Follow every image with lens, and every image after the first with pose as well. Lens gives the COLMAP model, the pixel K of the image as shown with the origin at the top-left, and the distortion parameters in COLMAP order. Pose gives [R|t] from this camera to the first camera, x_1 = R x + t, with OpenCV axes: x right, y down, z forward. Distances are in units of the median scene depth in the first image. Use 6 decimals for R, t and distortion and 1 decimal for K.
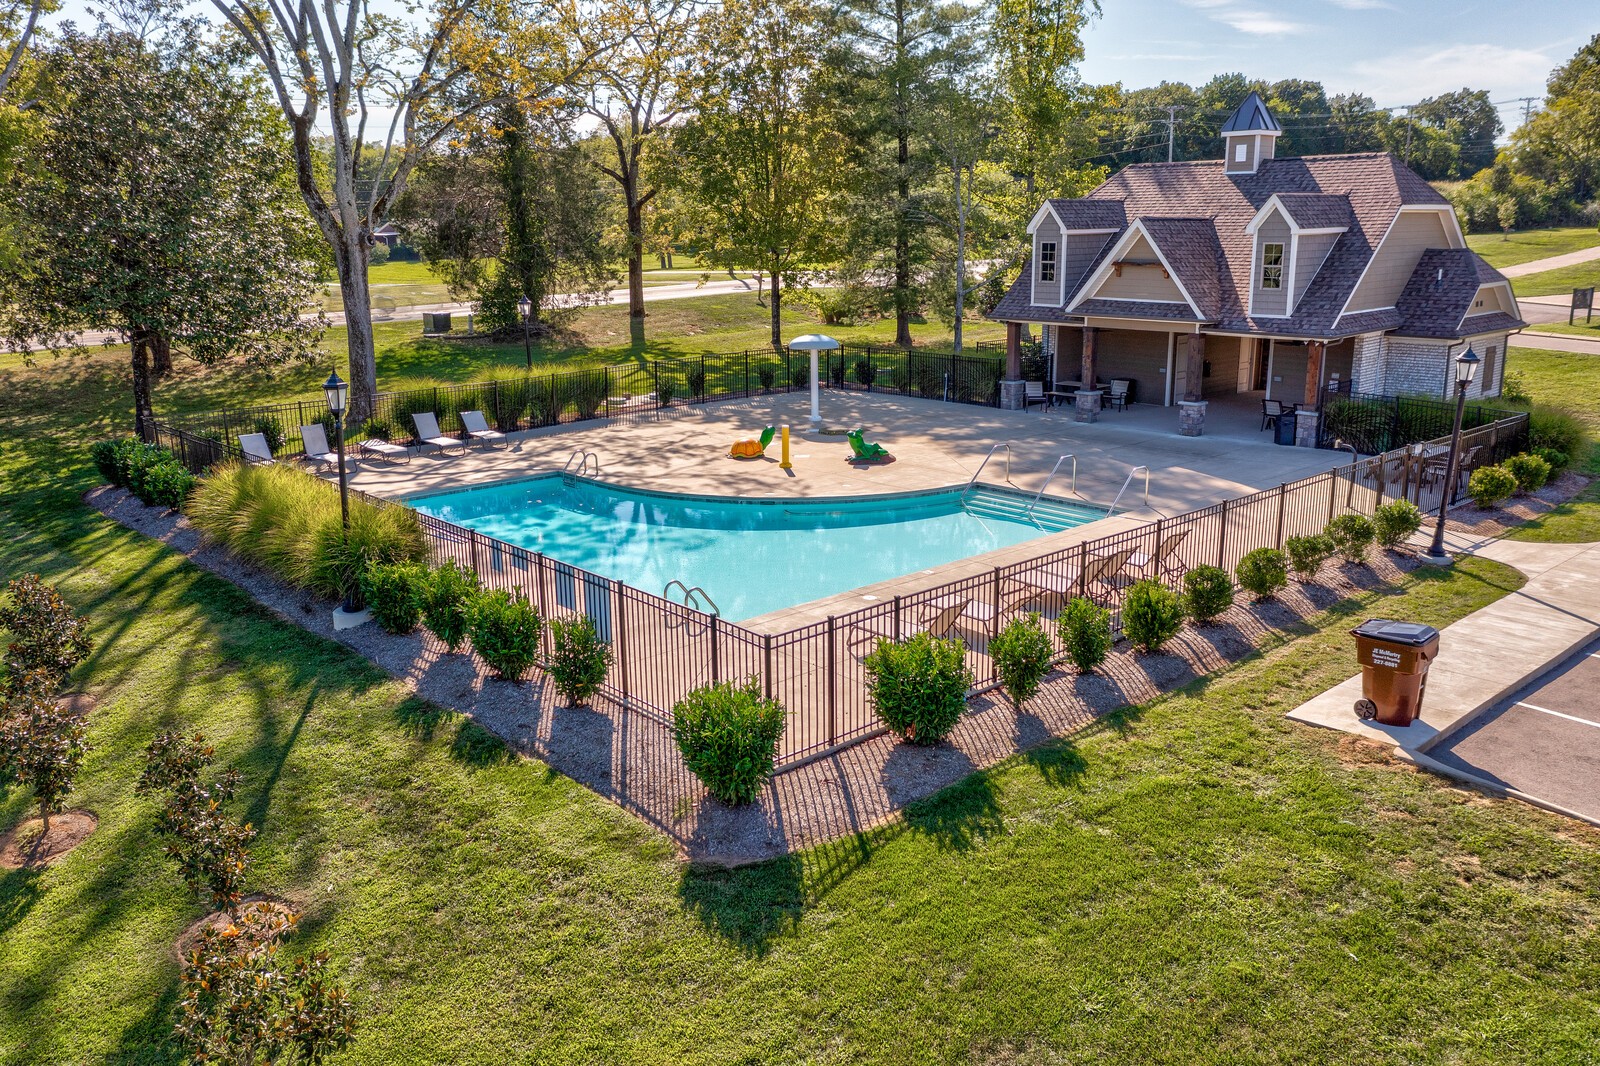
lens RADIAL K [[1255.1, 0, 800.0], [0, 1255.1, 533.0], [0, 0, 1]] dist [-0.001087, -0.000294]
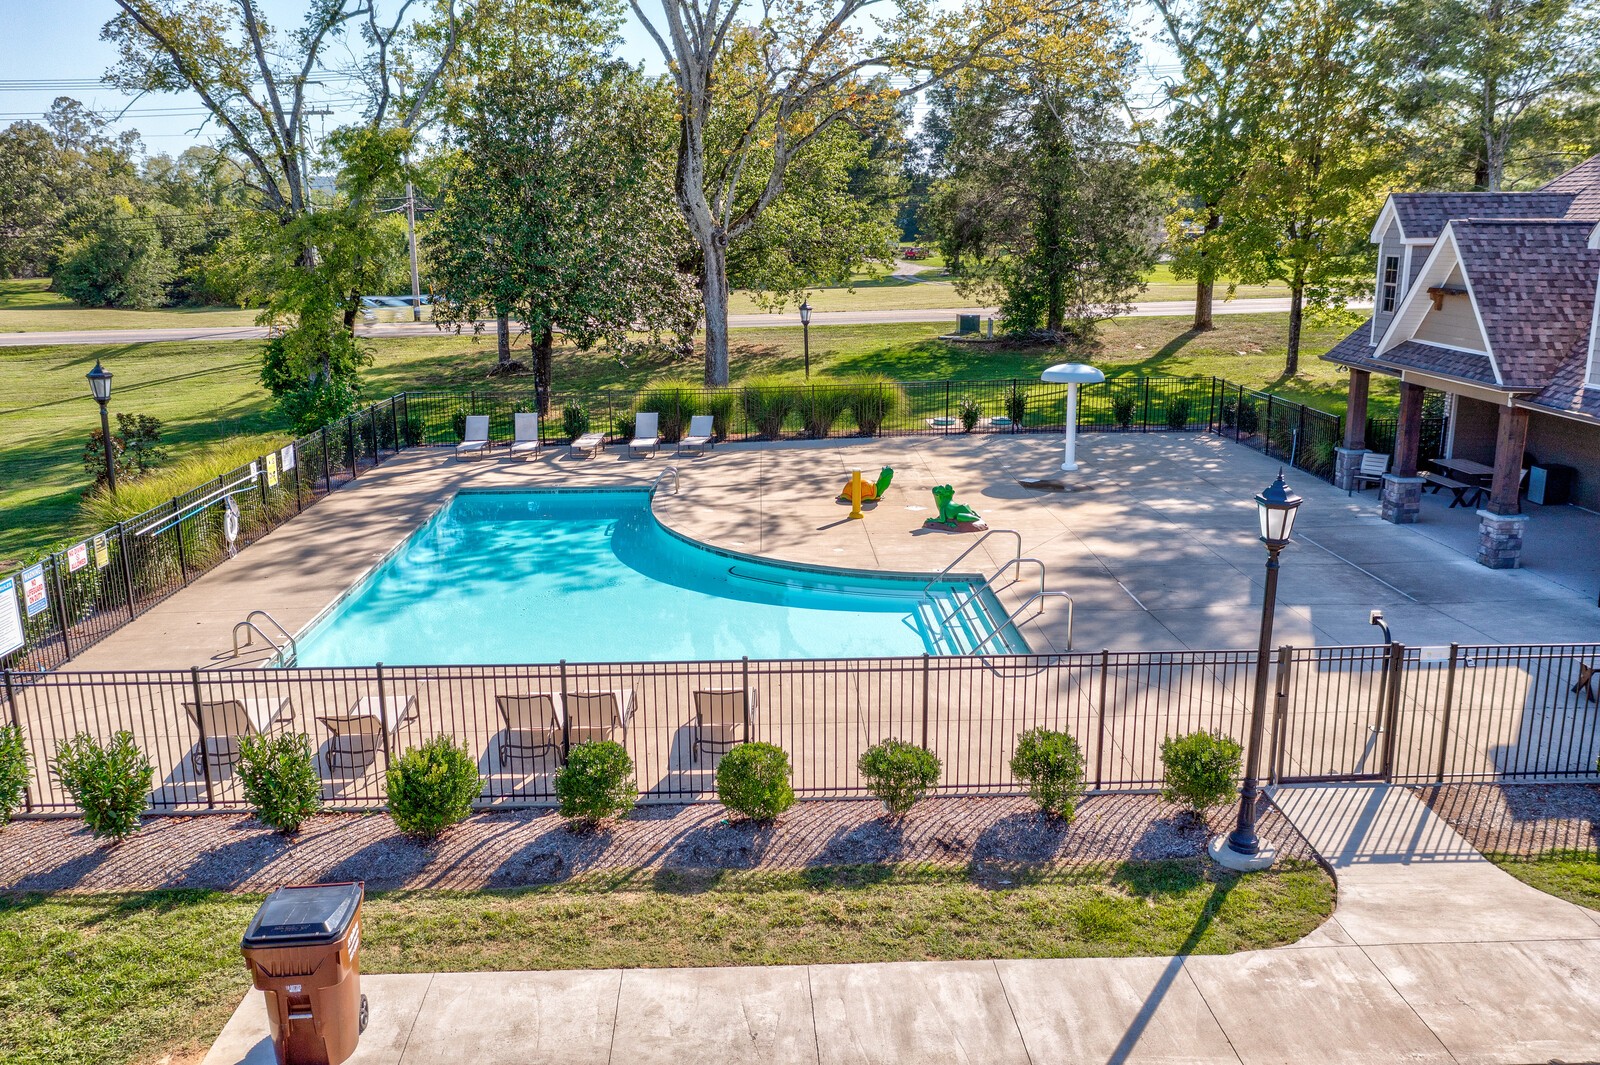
lens RADIAL K [[1255.1, 0, 800.0], [0, 1255.1, 532.5], [0, 0, 1]] dist [-0.001087, -0.000294]
pose [[0.766405, 0.157358, -0.622786, 0.418242], [-0.155939, 0.986106, 0.057257, -0.072973], [0.623142, 0.053235, 0.780295, 0.276202]]
